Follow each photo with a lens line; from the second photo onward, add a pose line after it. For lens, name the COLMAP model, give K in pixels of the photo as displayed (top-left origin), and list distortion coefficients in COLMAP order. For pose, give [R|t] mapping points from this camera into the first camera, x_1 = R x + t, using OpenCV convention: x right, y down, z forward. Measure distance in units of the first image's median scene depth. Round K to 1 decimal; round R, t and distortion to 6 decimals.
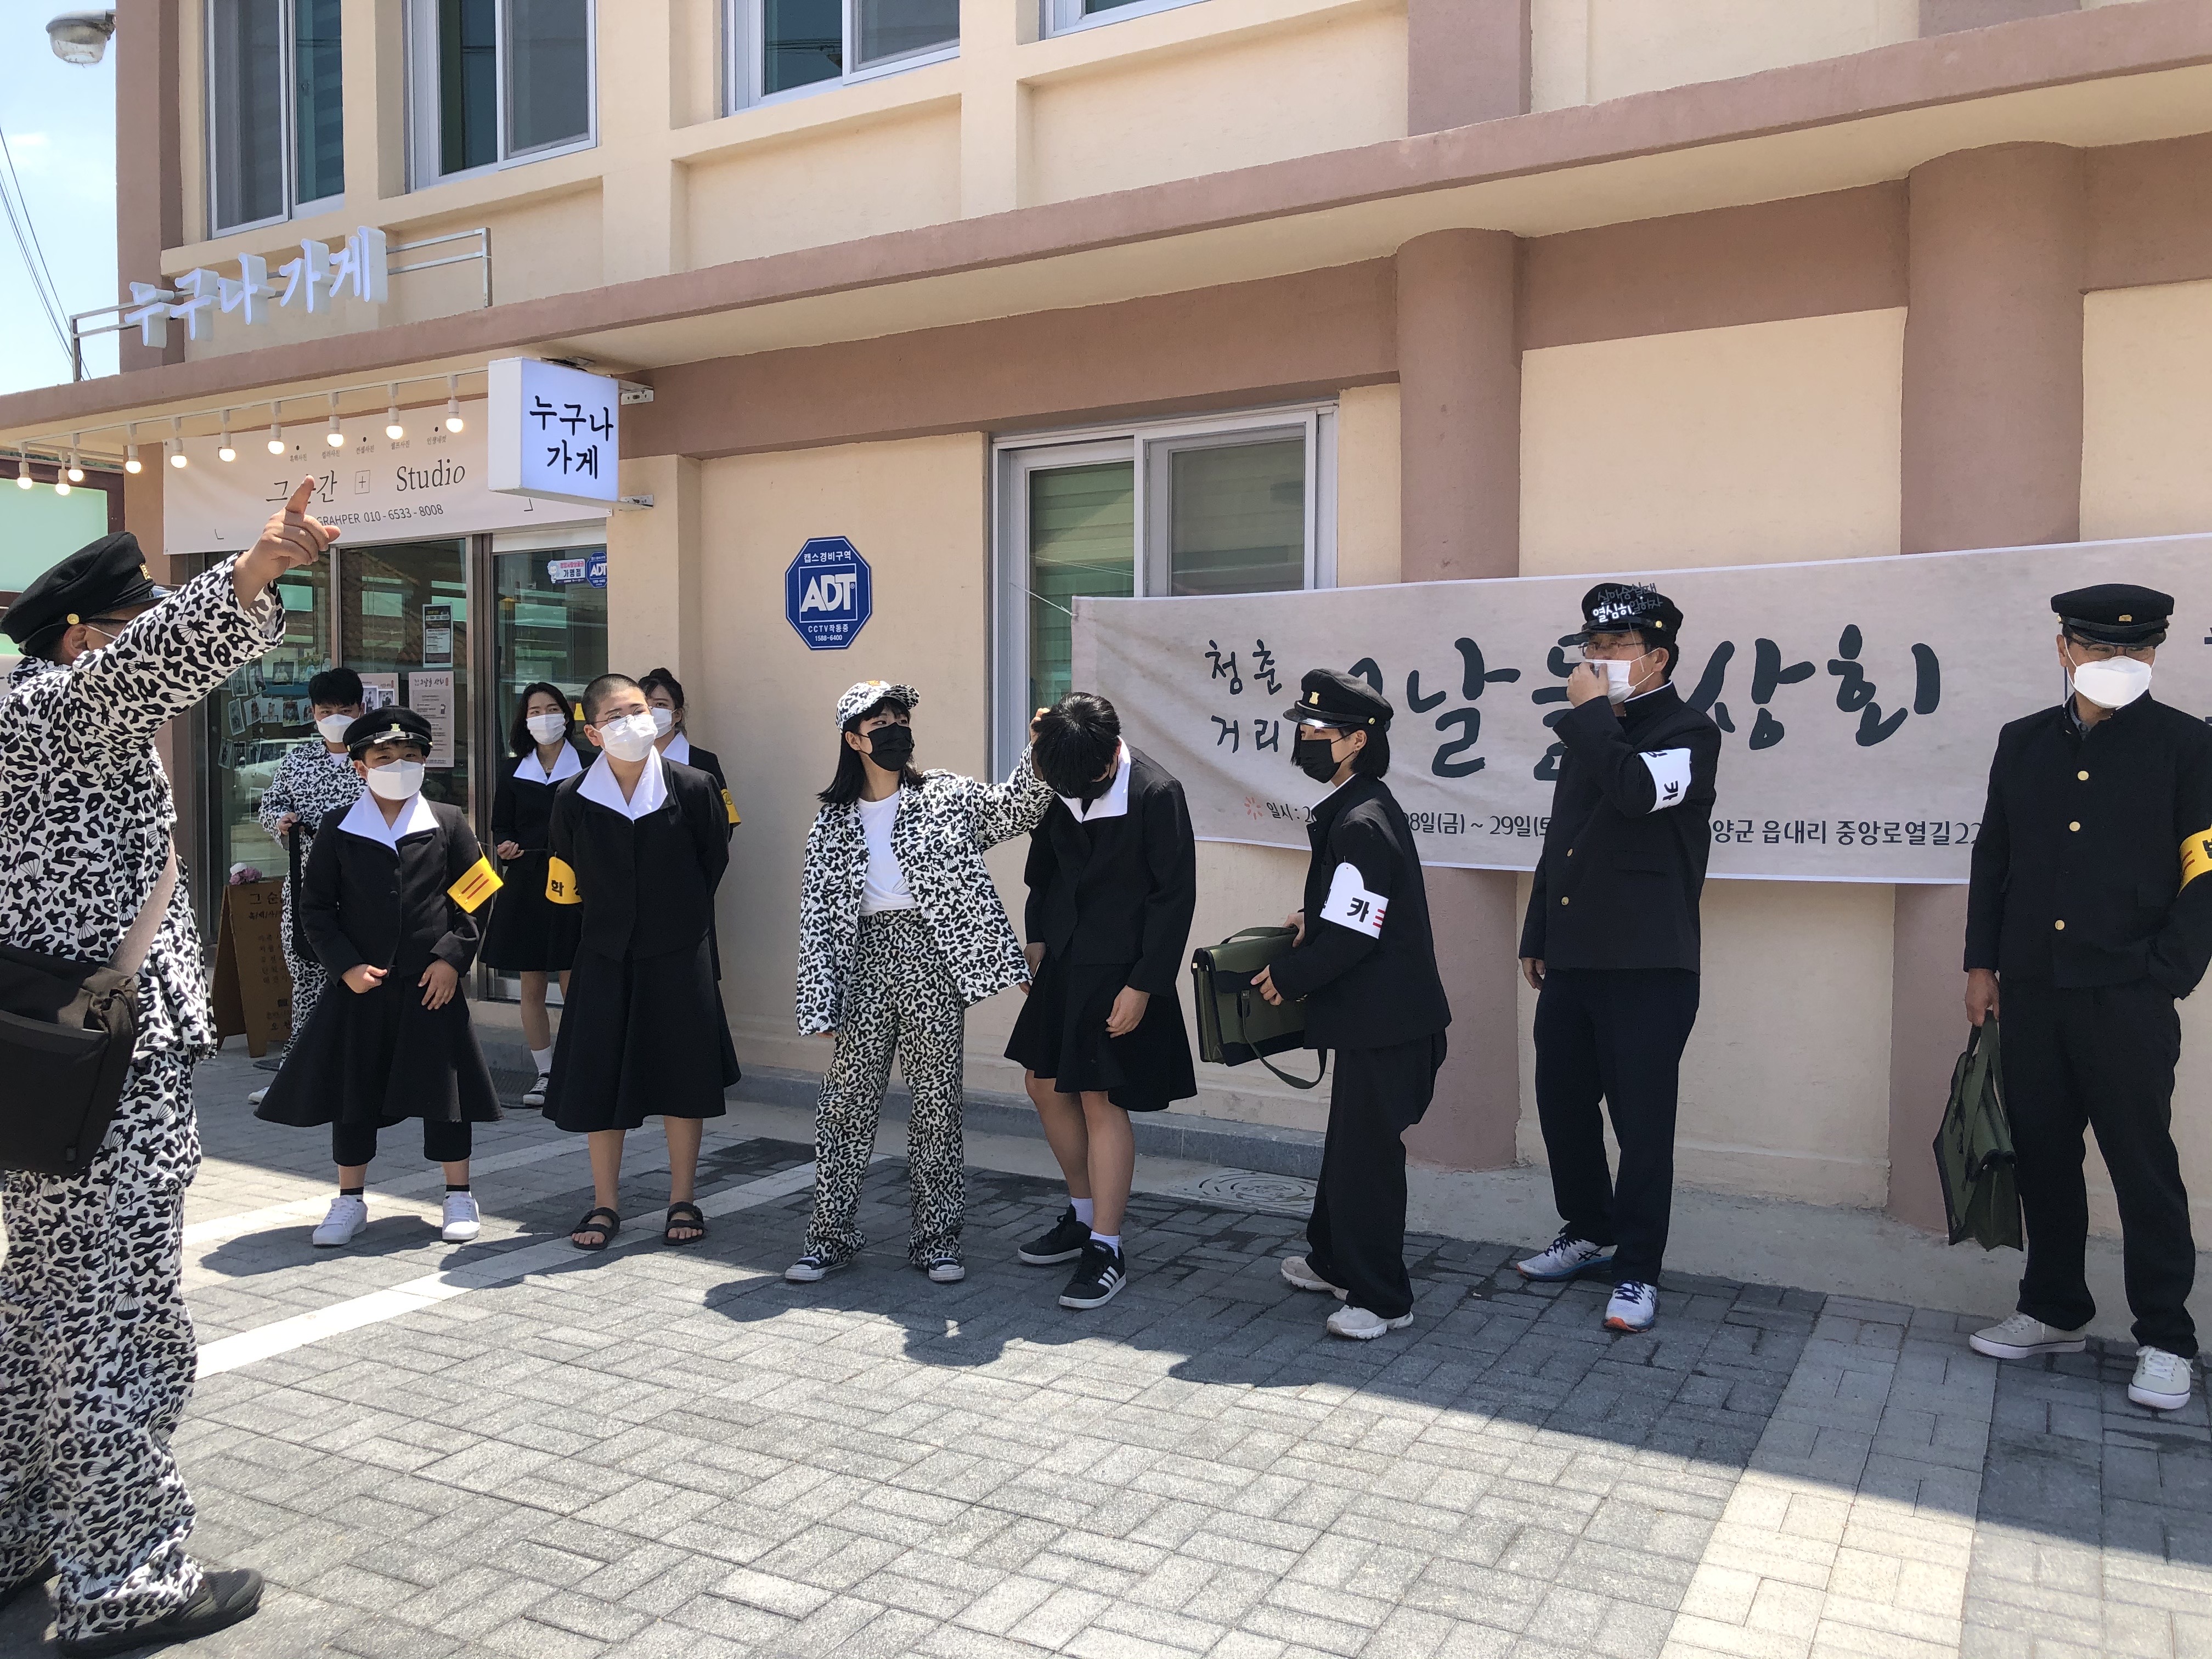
lens RADIAL K [[1784.6, 0, 1106.0], [0, 1784.6, 829.5], [0, 0, 1]] dist [-0.059503, -0.003120]
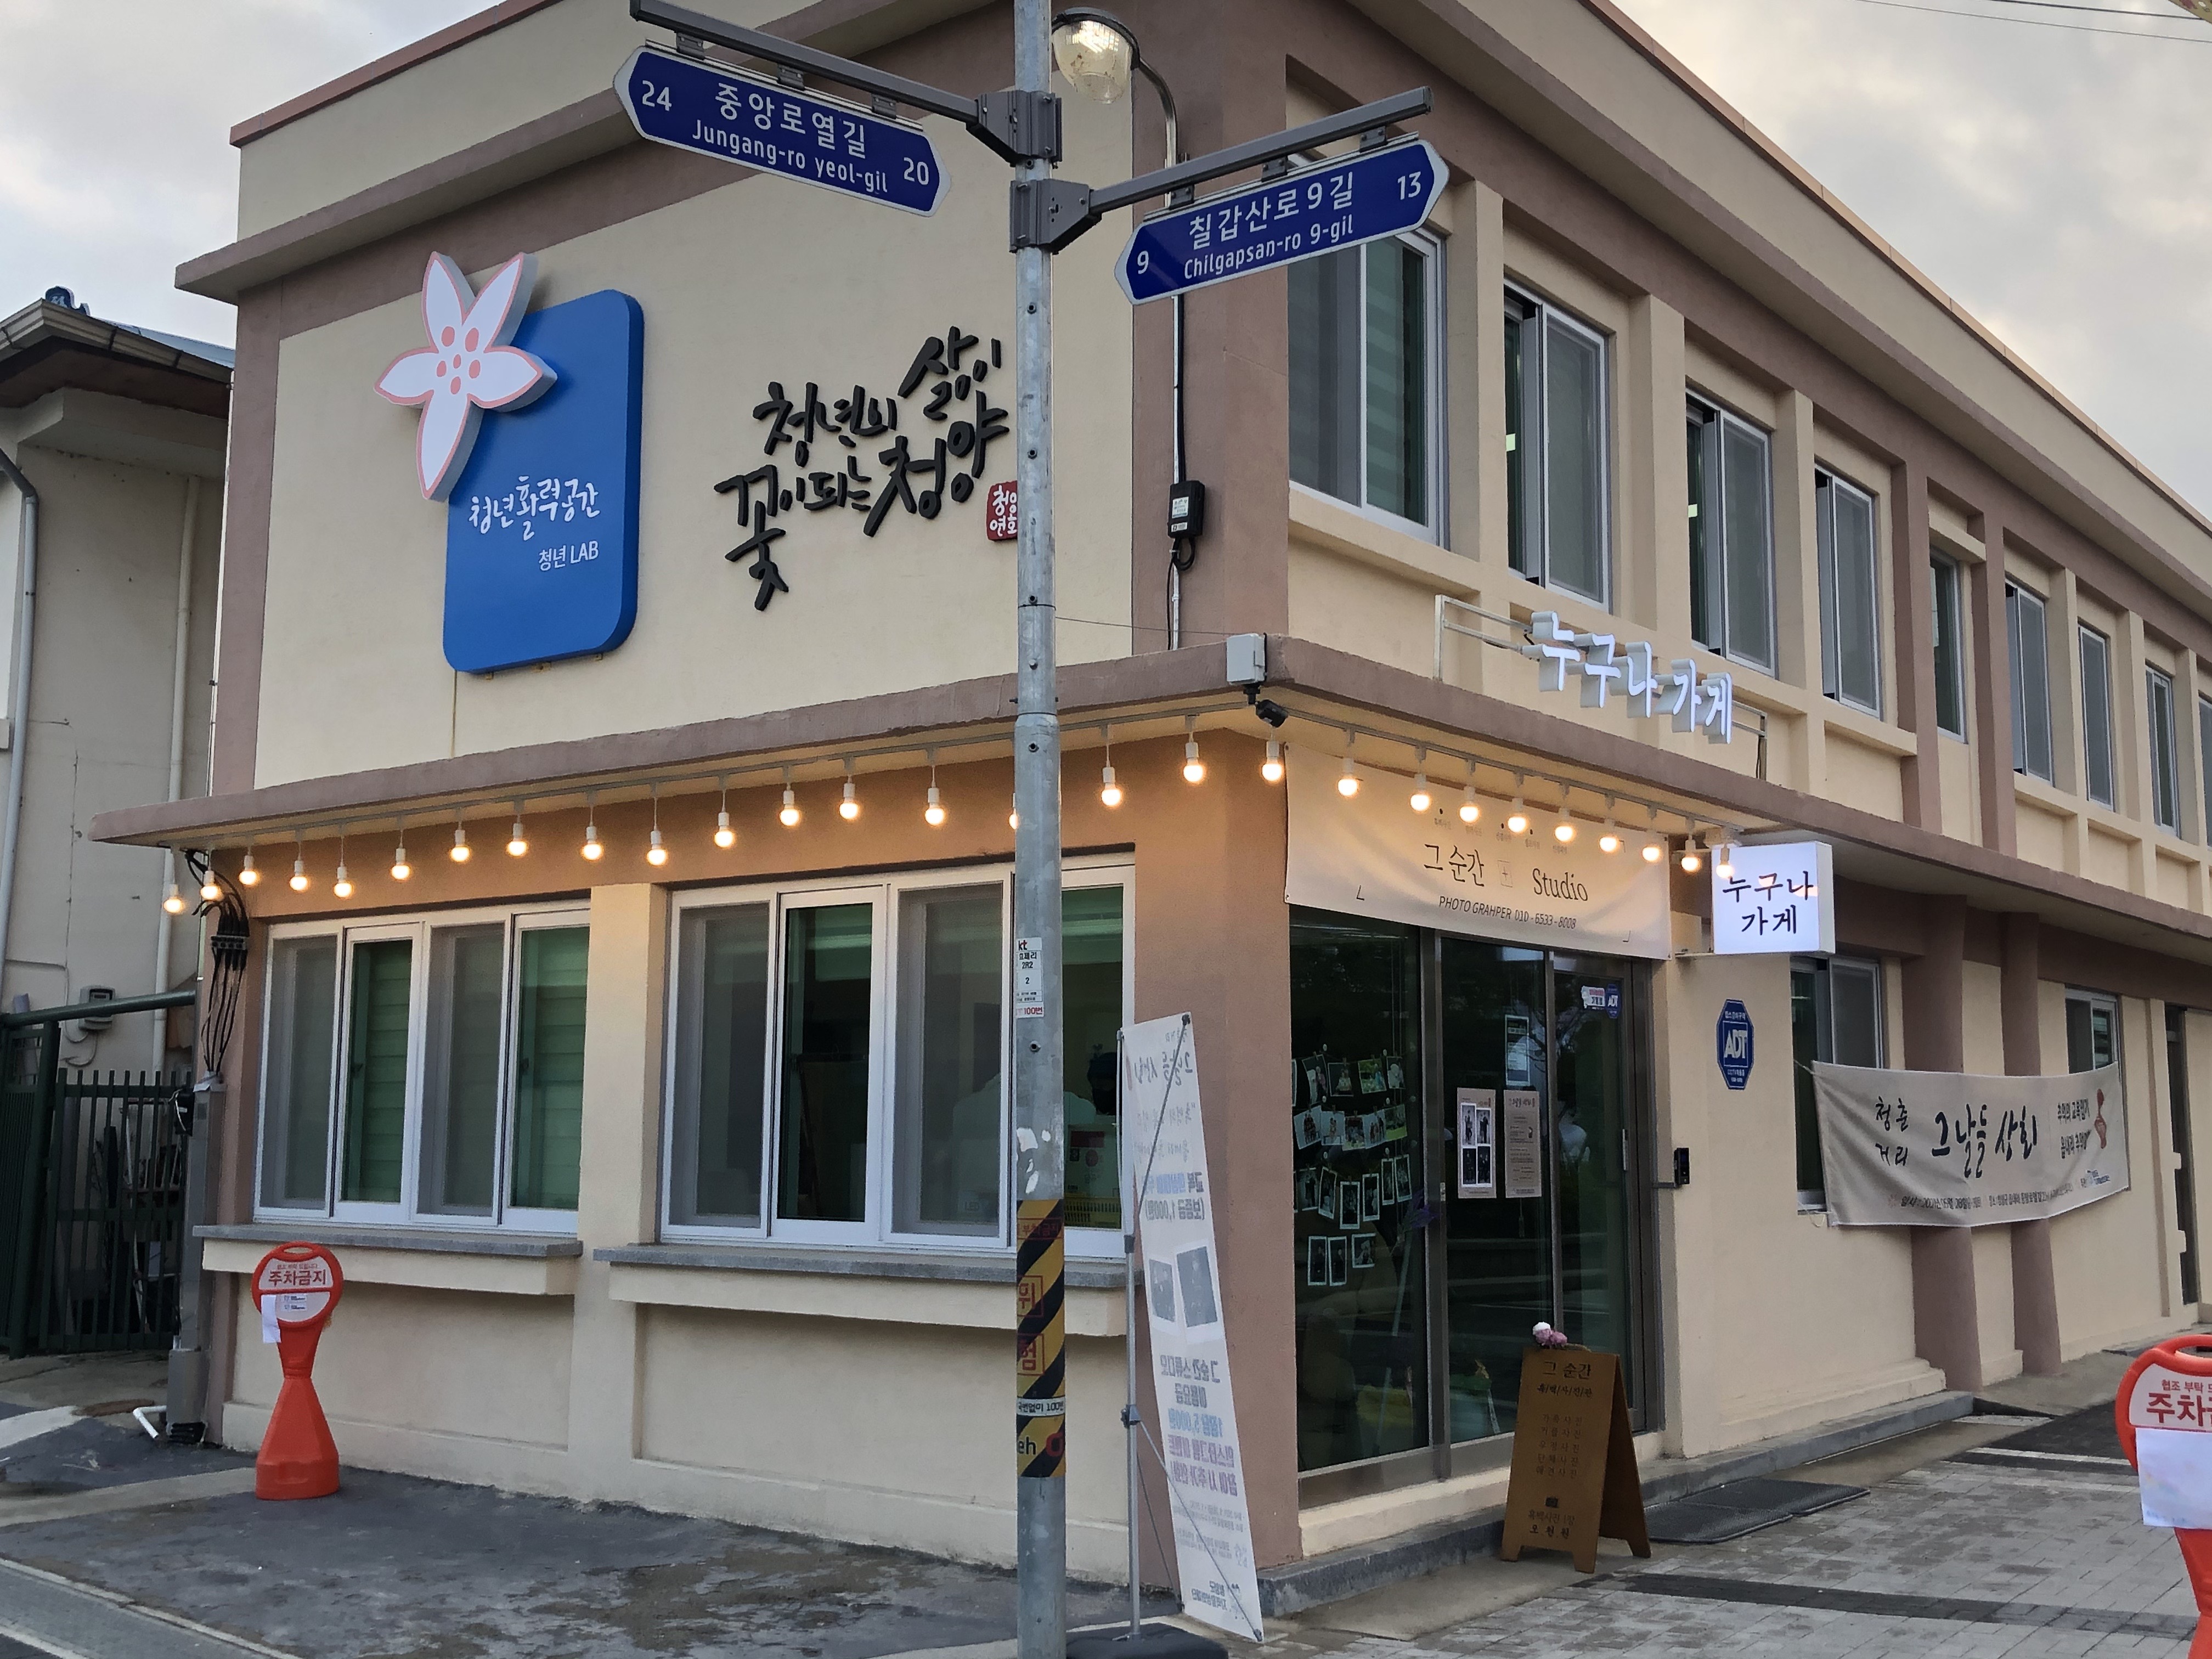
lens RADIAL K [[2292.9, 0, 1106.0], [0, 2292.9, 829.5], [0, 0, 1]] dist [0.005036, 0.008464]
pose [[0.151368, 0.119228, 0.981261, -1.823913], [0.033516, 0.991509, -0.125644, -0.093401], [-0.987909, 0.051906, 0.146087, 1.184715]]
